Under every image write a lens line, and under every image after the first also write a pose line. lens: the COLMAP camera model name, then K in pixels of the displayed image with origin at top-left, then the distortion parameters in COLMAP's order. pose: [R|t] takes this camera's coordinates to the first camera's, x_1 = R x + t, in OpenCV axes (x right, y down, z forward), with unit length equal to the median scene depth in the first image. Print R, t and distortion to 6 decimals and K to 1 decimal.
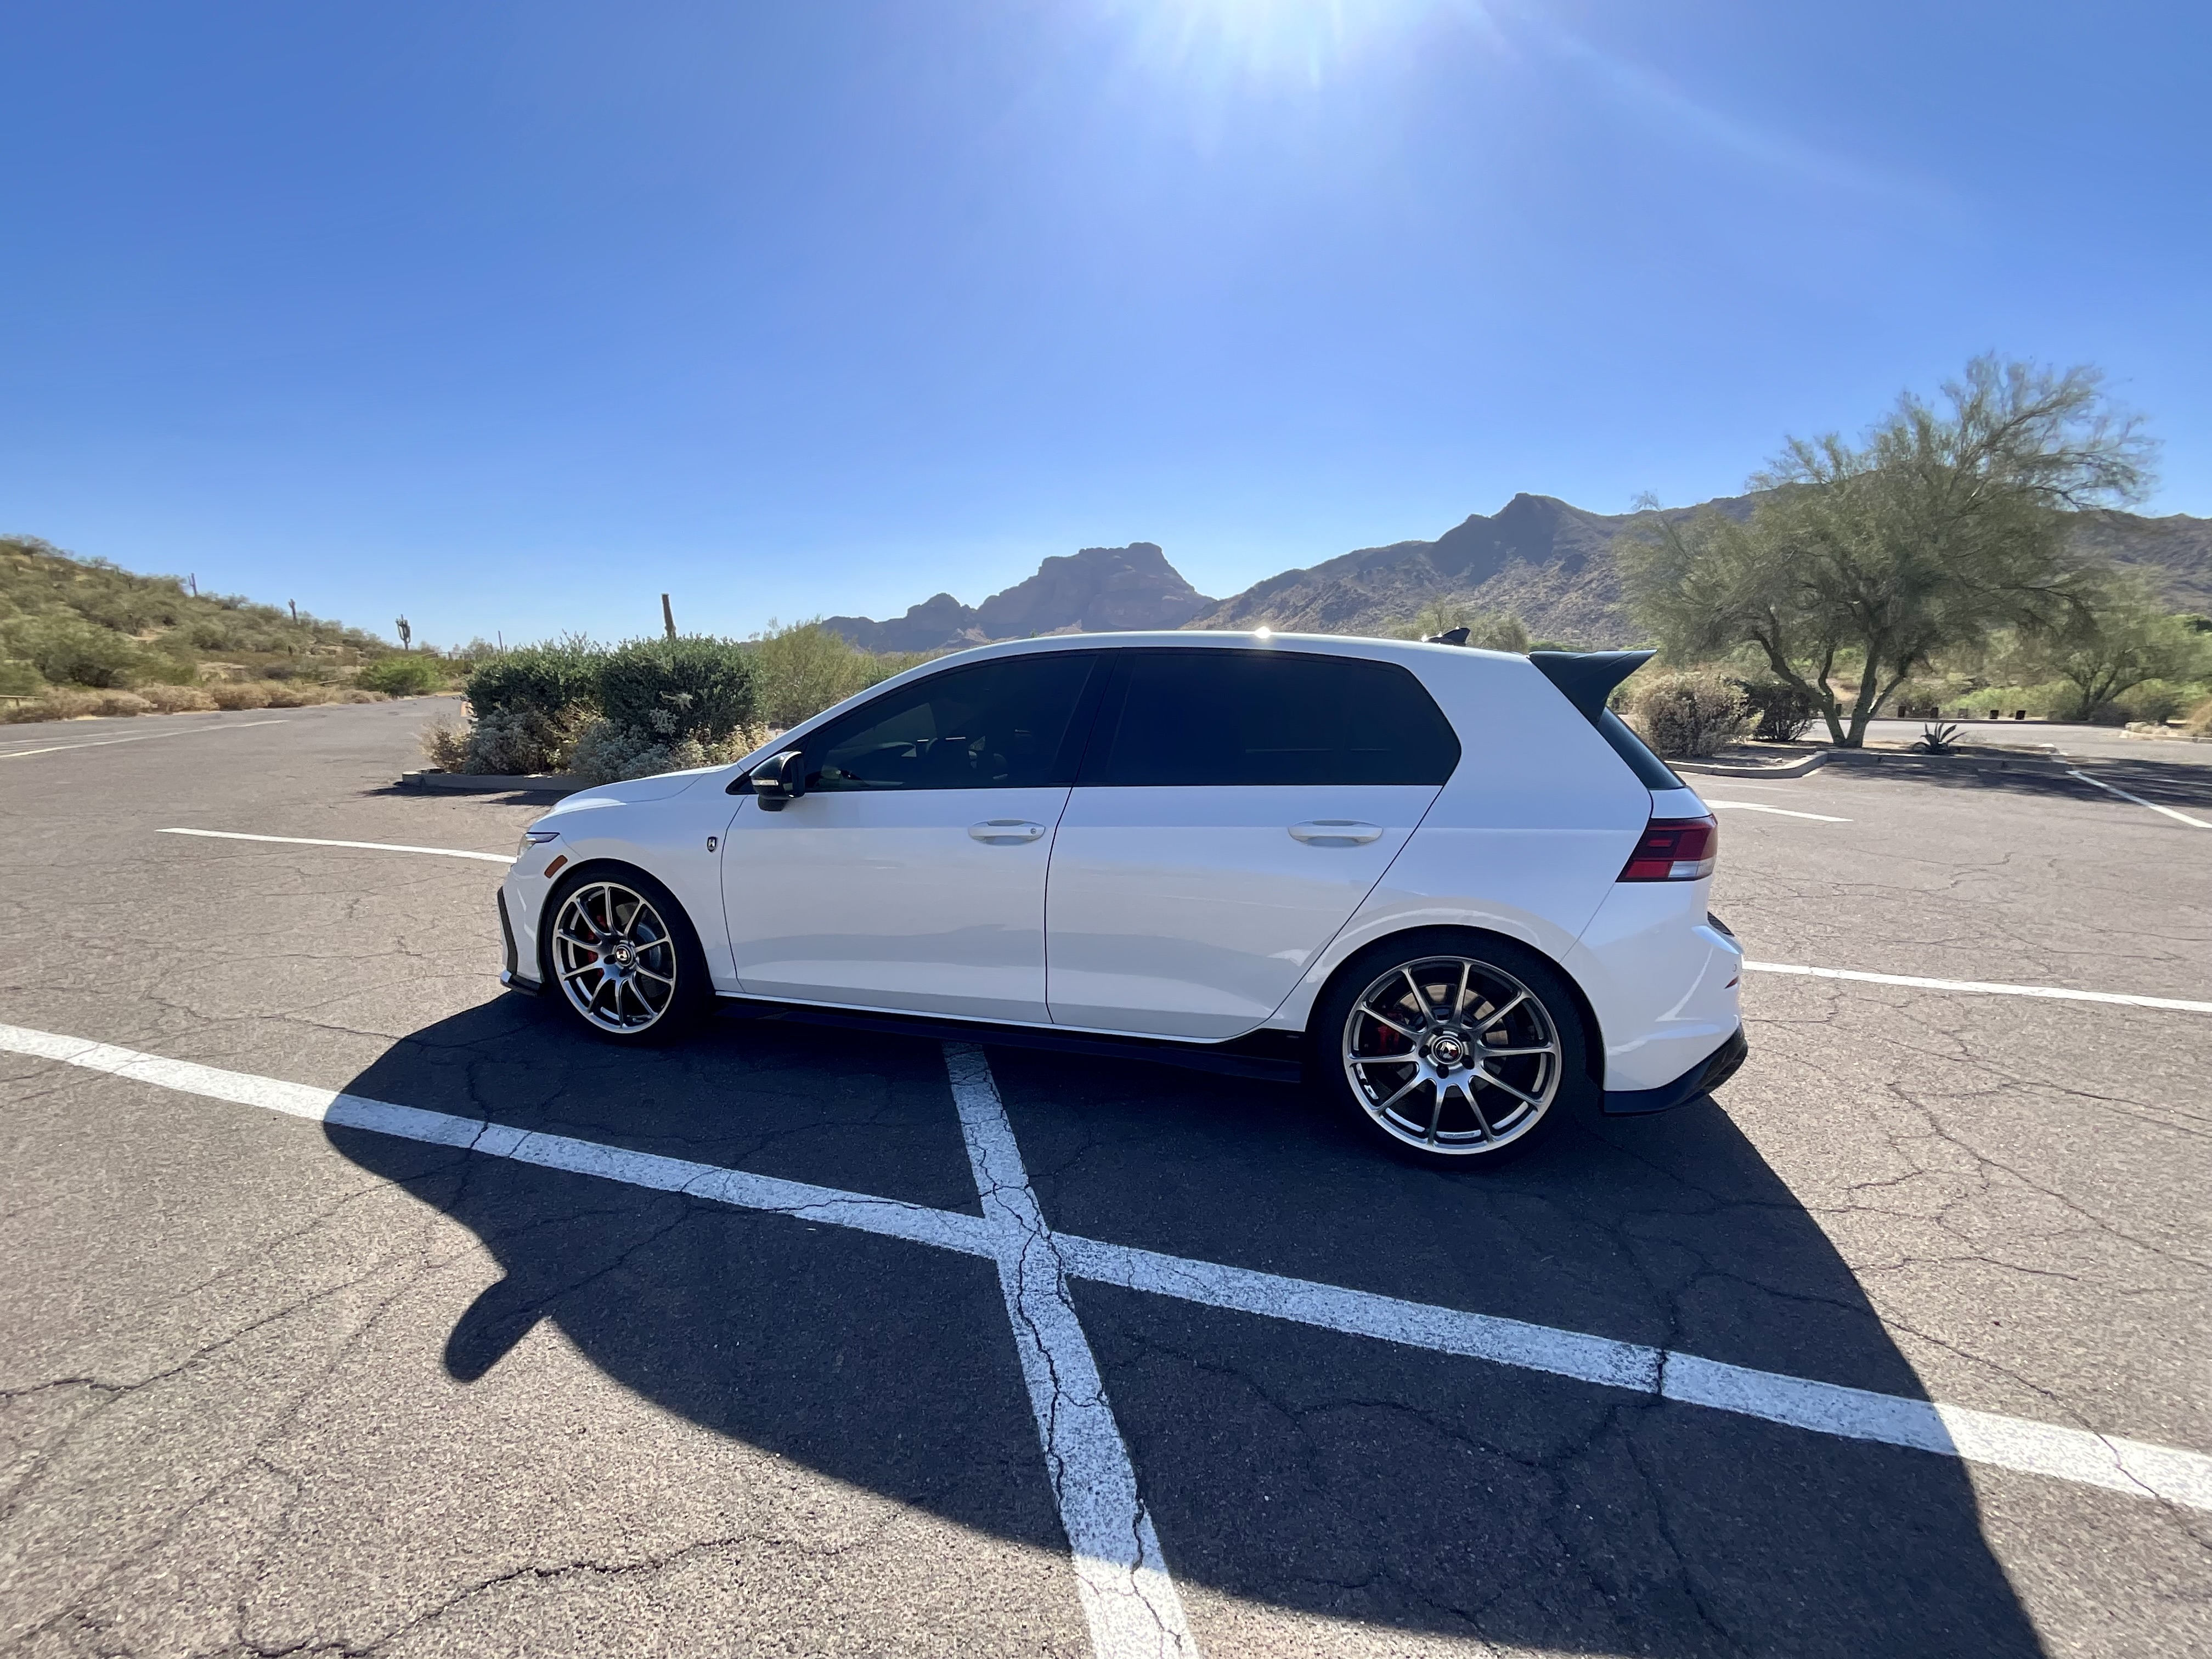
lens RADIAL K [[882.0, 0, 1100.1], [0, 882.0, 827.4], [0, 0, 1]] dist [0.004307, 0.000170]
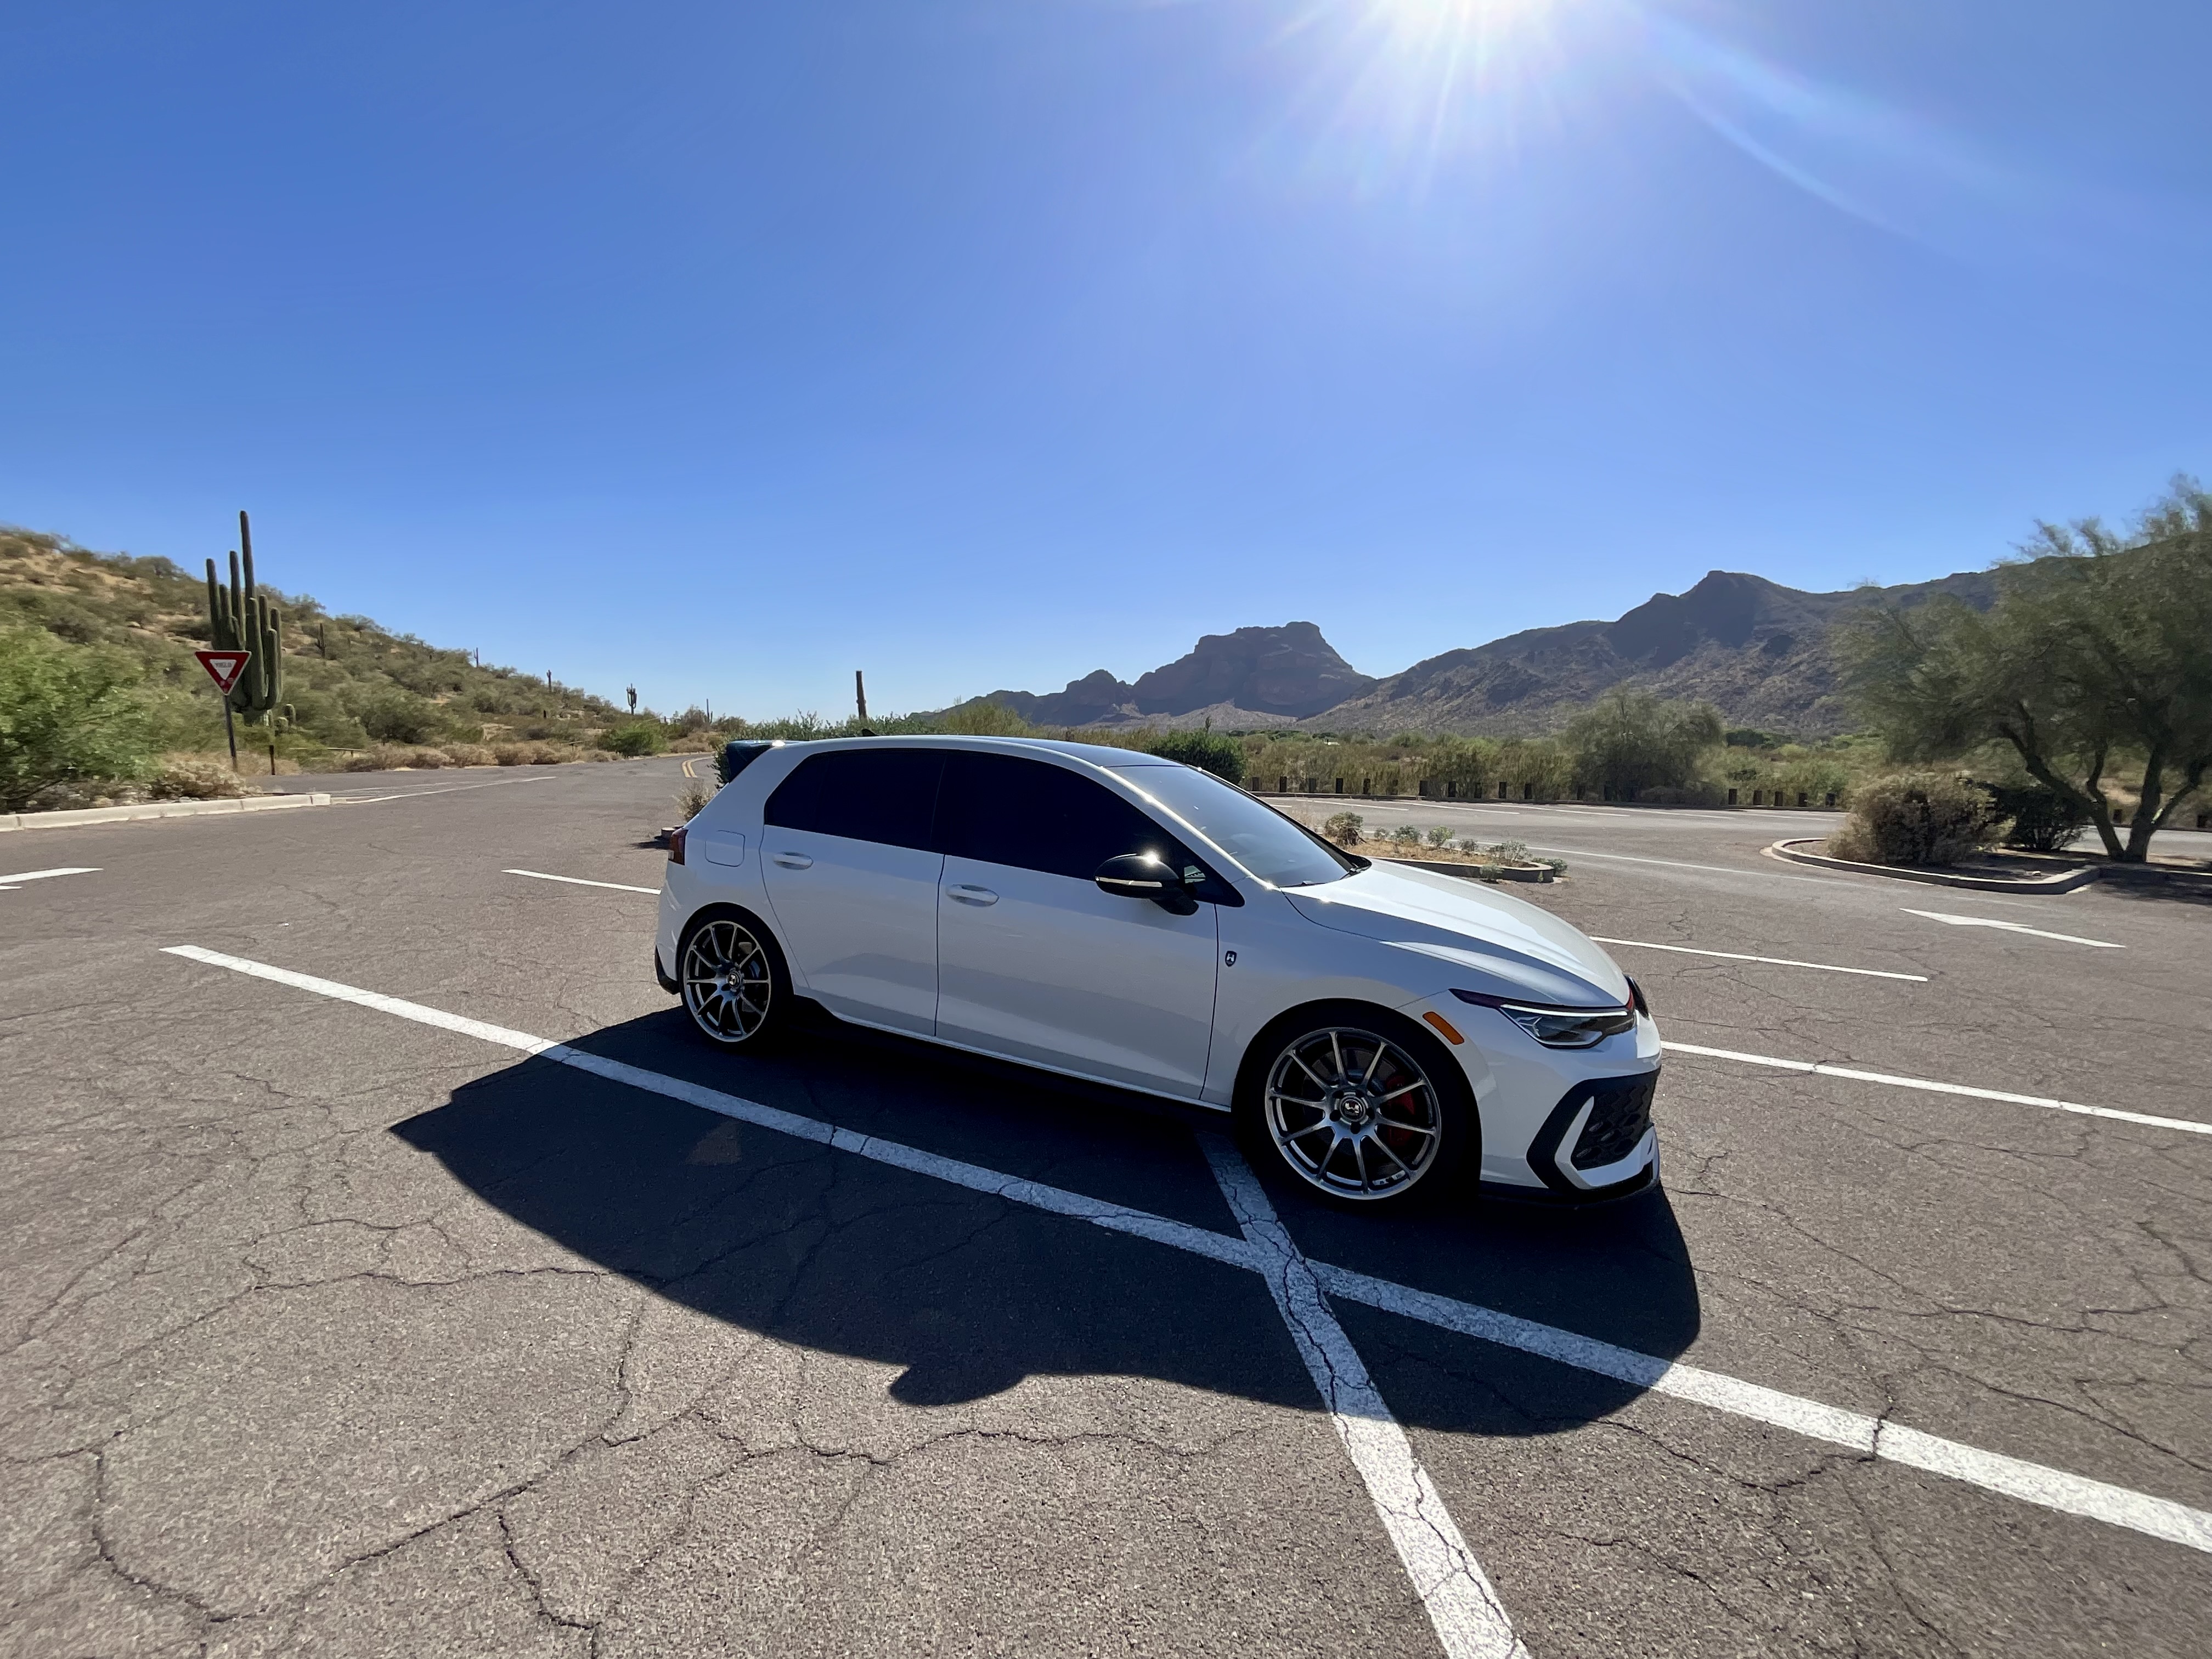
lens RADIAL K [[881.4, 0, 1106.0], [0, 881.4, 829.5], [0, 0, 1]] dist [0.001676, -0.000026]
pose [[0.986240, 0.040040, -0.160395, -0.017171], [-0.052888, 0.995654, -0.076649, -0.001705], [0.156629, 0.084078, 0.984072, -0.030267]]
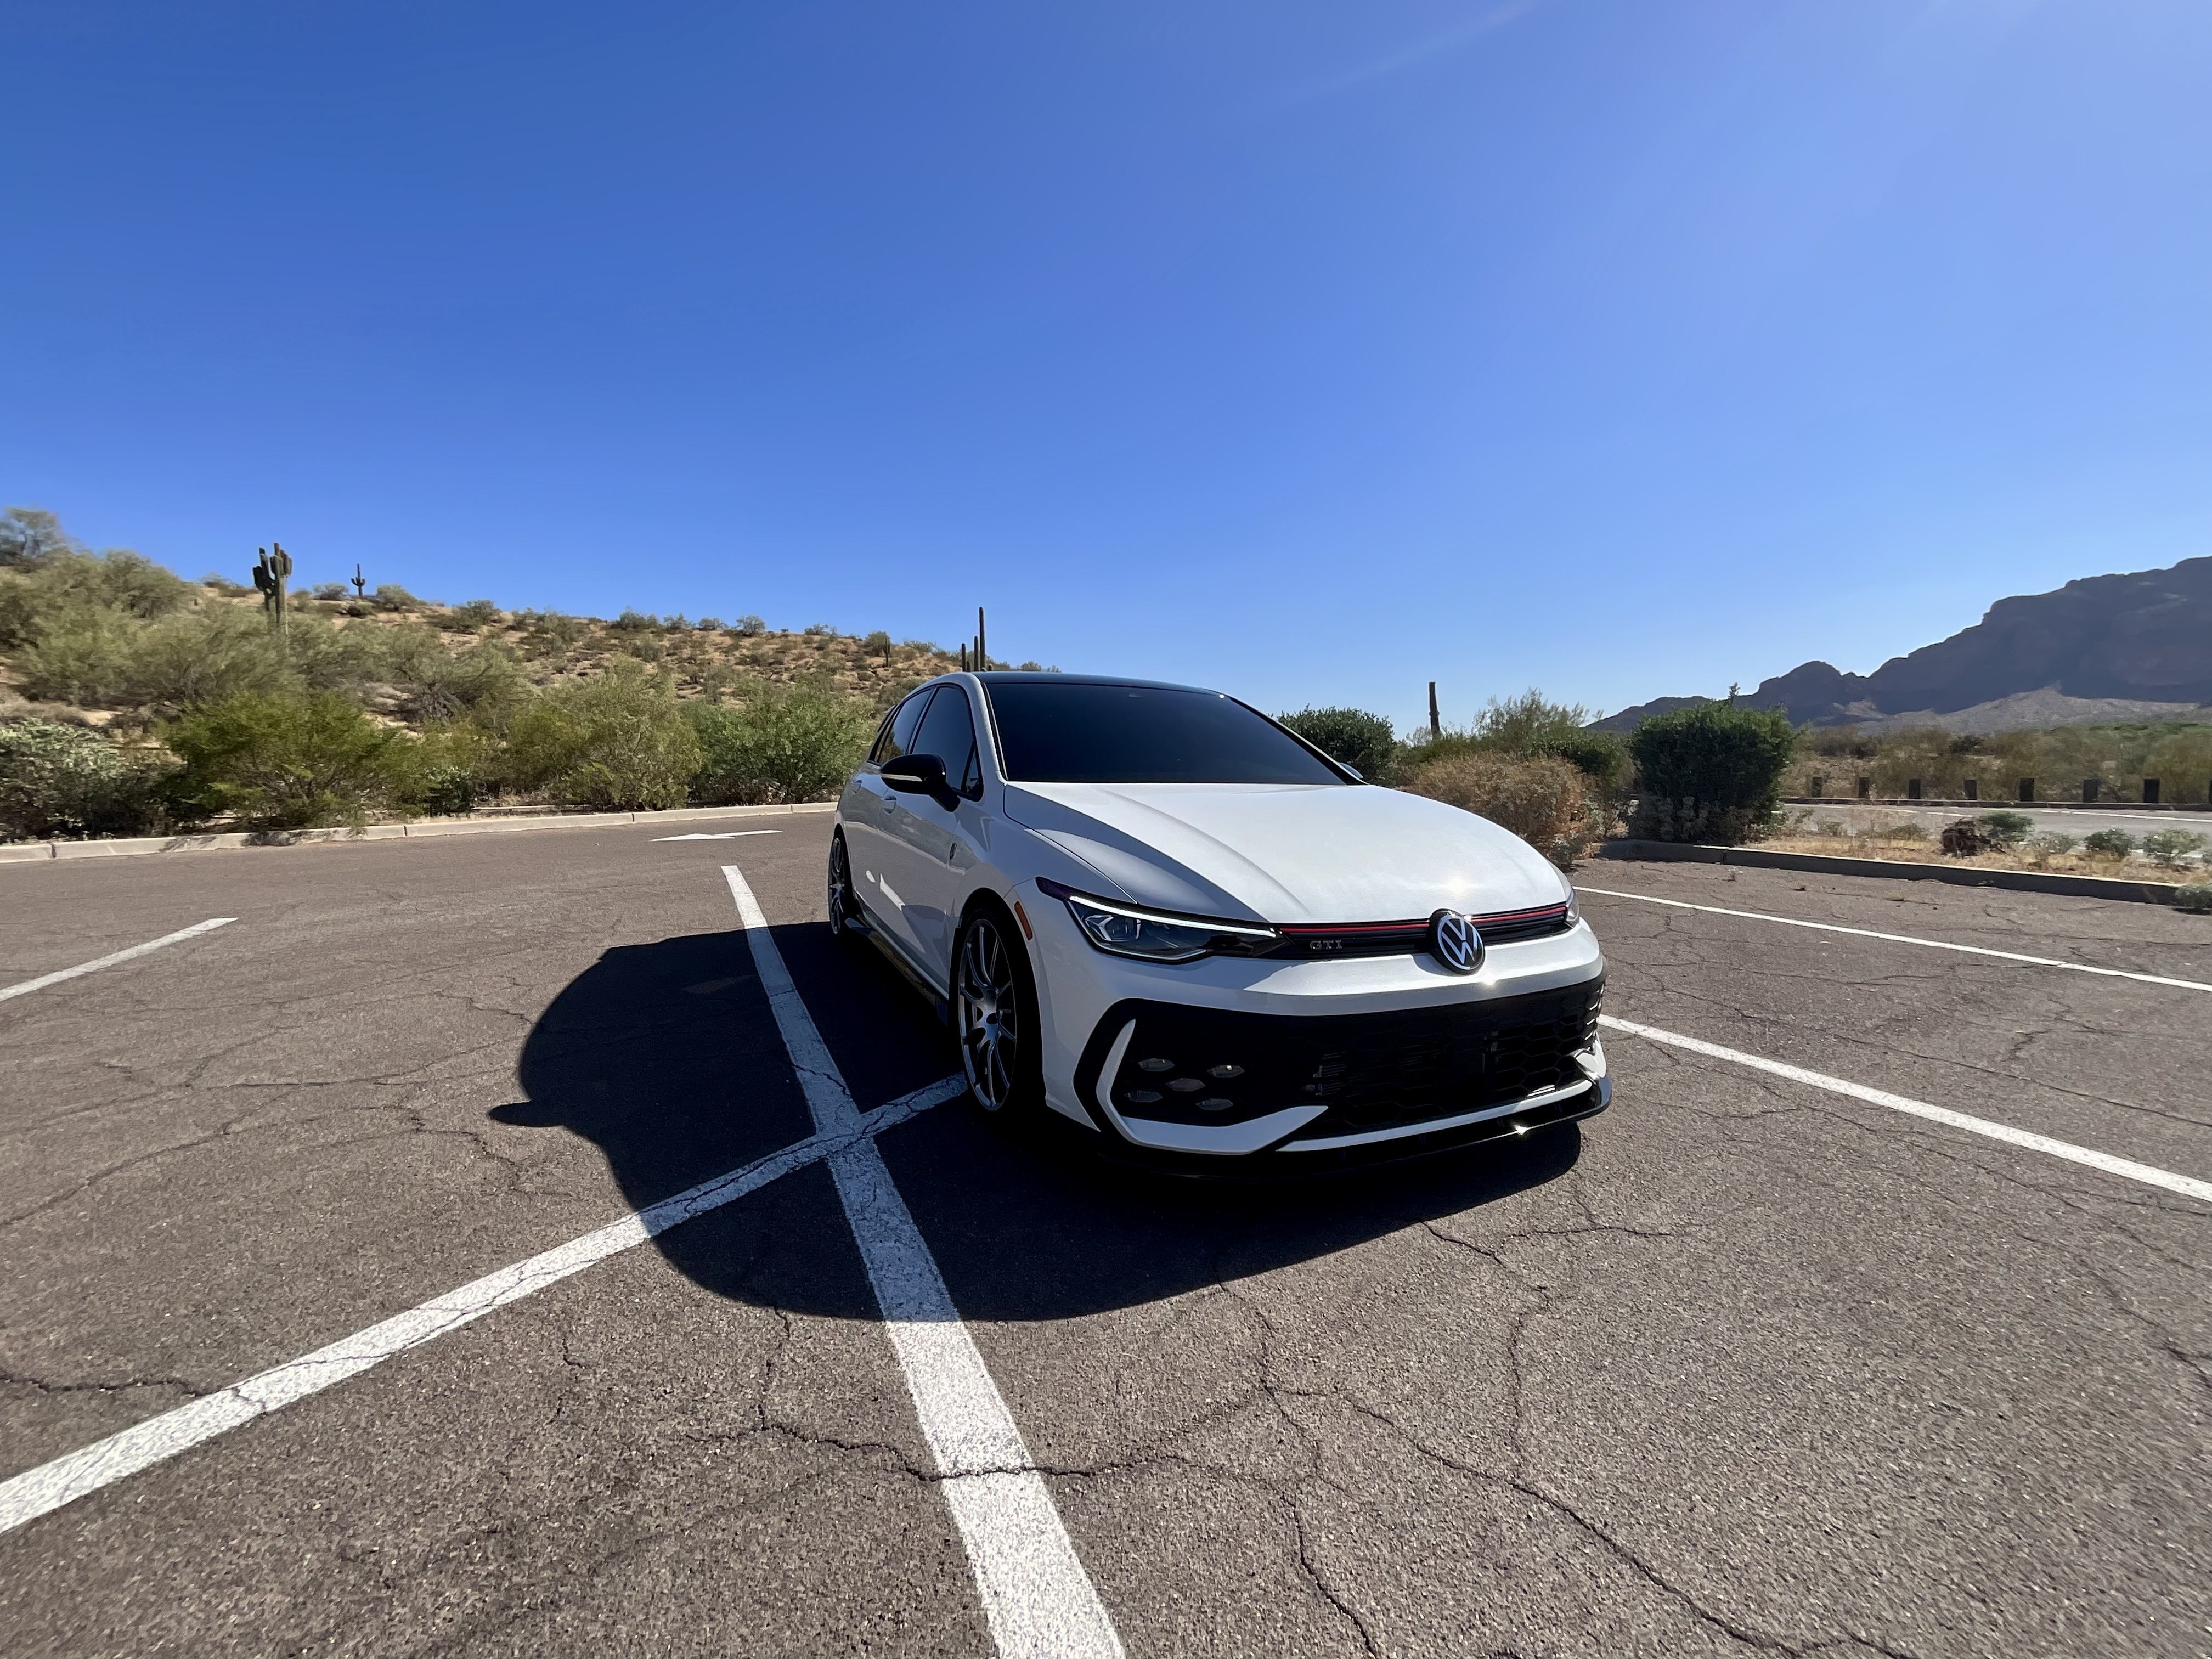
lens RADIAL K [[881.4, 0, 1106.0], [0, 881.4, 829.5], [0, 0, 1]] dist [0.001676, -0.000026]
pose [[0.668047, 0.050871, -0.742378, 0.111962], [-0.120438, 0.991898, -0.040410, 0.007282], [0.734308, 0.116406, 0.668761, 0.045118]]
